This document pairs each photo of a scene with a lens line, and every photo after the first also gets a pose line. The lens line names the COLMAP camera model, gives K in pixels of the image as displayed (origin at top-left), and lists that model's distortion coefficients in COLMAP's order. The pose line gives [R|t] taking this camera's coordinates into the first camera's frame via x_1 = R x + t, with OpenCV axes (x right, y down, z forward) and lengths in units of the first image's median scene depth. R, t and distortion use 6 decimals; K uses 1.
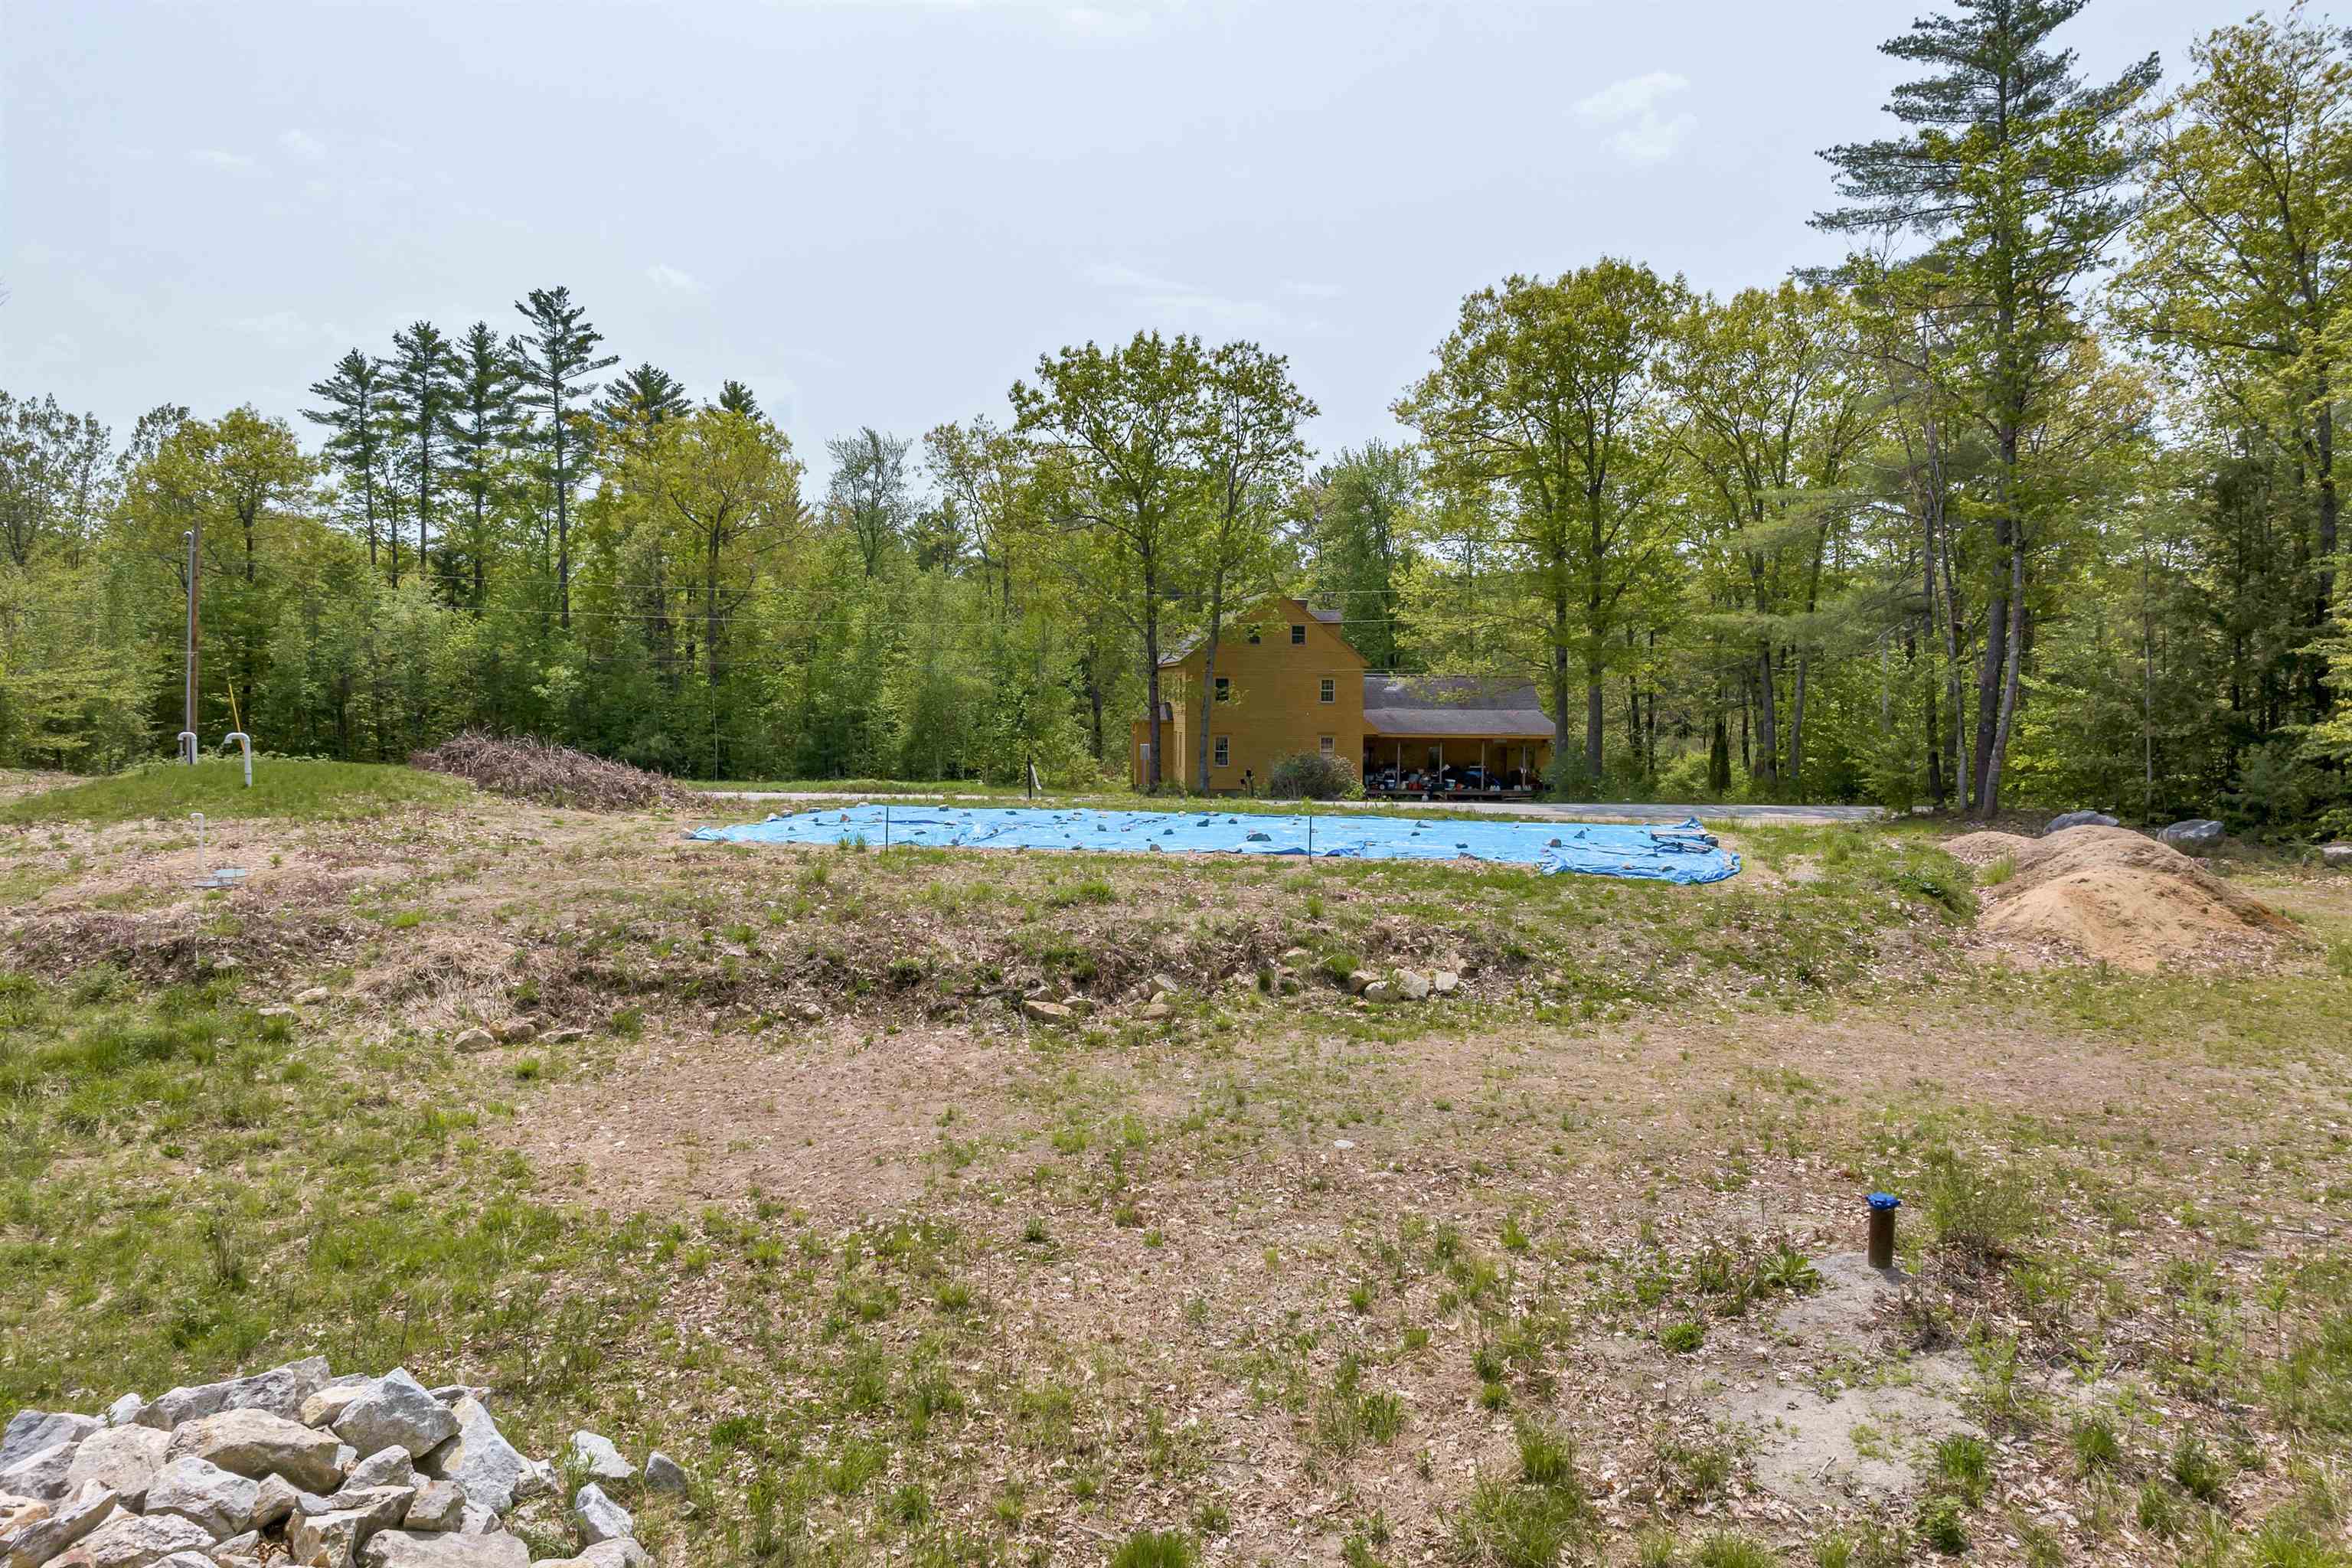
lens RADIAL K [[1654.4, 0, 1181.2], [0, 1654.4, 790.9], [0, 0, 1]] dist [-0.047900, 0.015165]
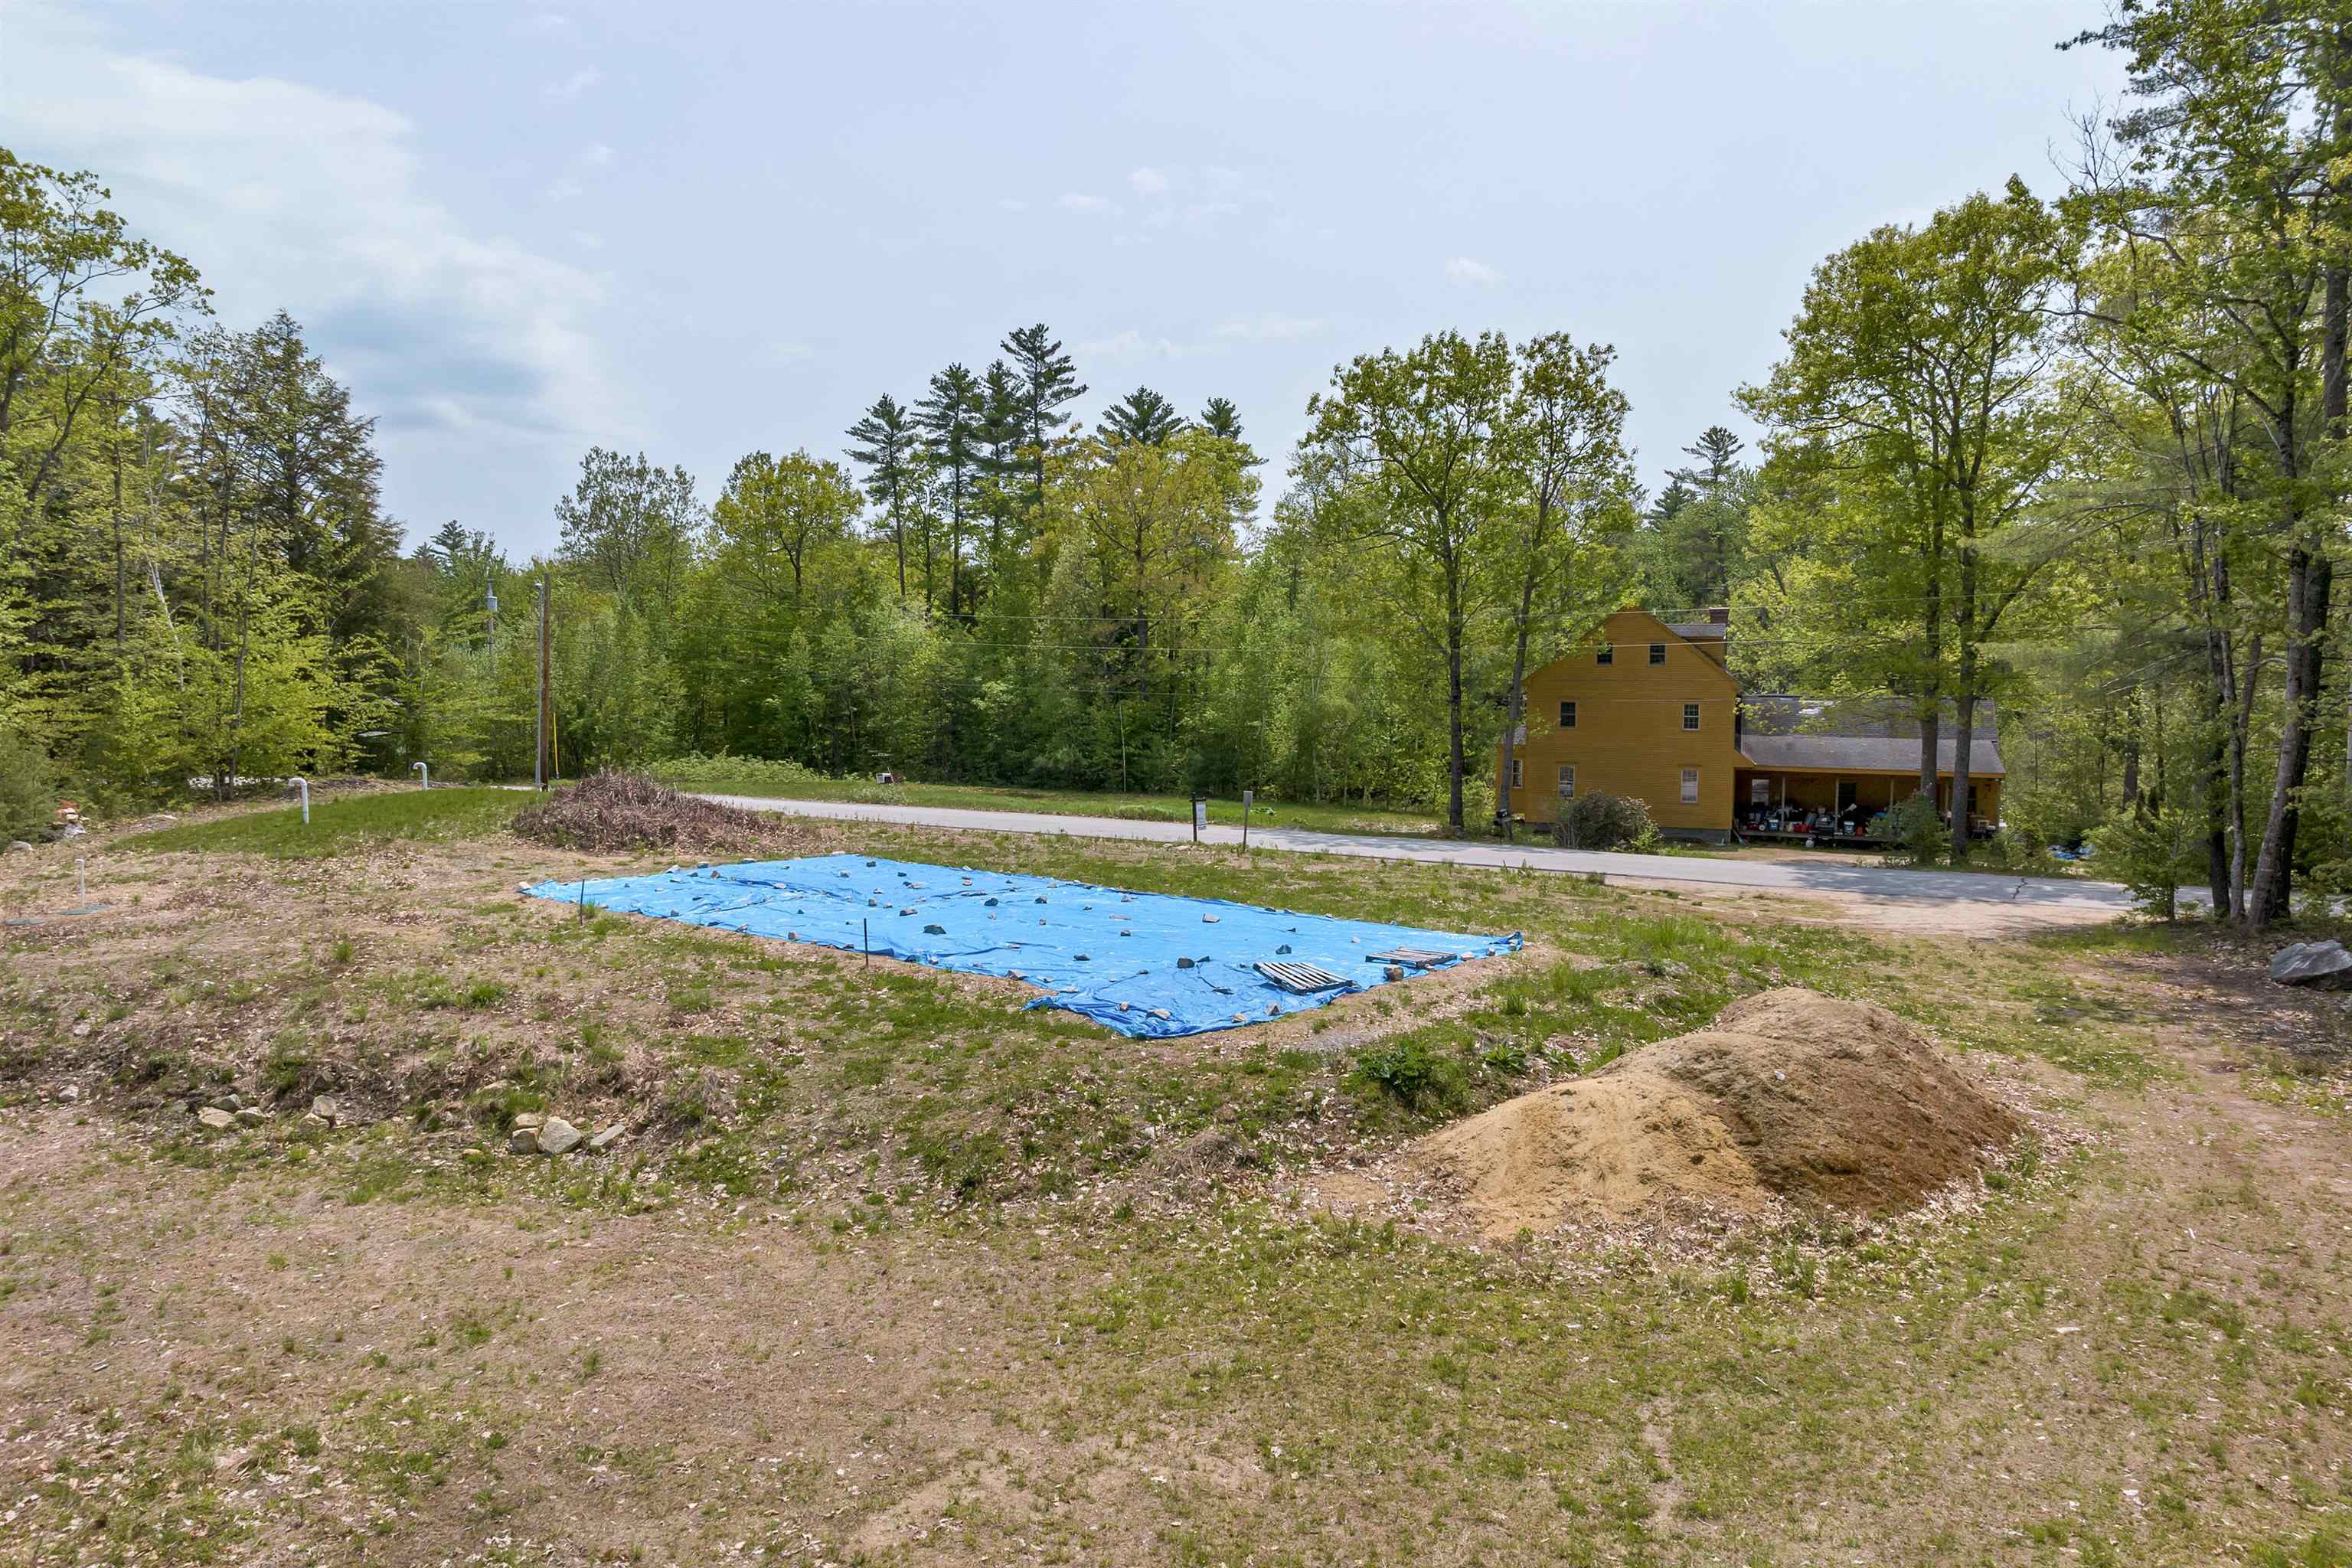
lens RADIAL K [[1654.4, 0, 1181.2], [0, 1654.4, 790.9], [0, 0, 1]] dist [-0.047900, 0.015165]
pose [[0.896381, 0.033128, -0.442045, 0.191018], [-0.029528, 0.999451, 0.015024, -0.021454], [0.442300, -0.000415, 0.896867, 0.073650]]
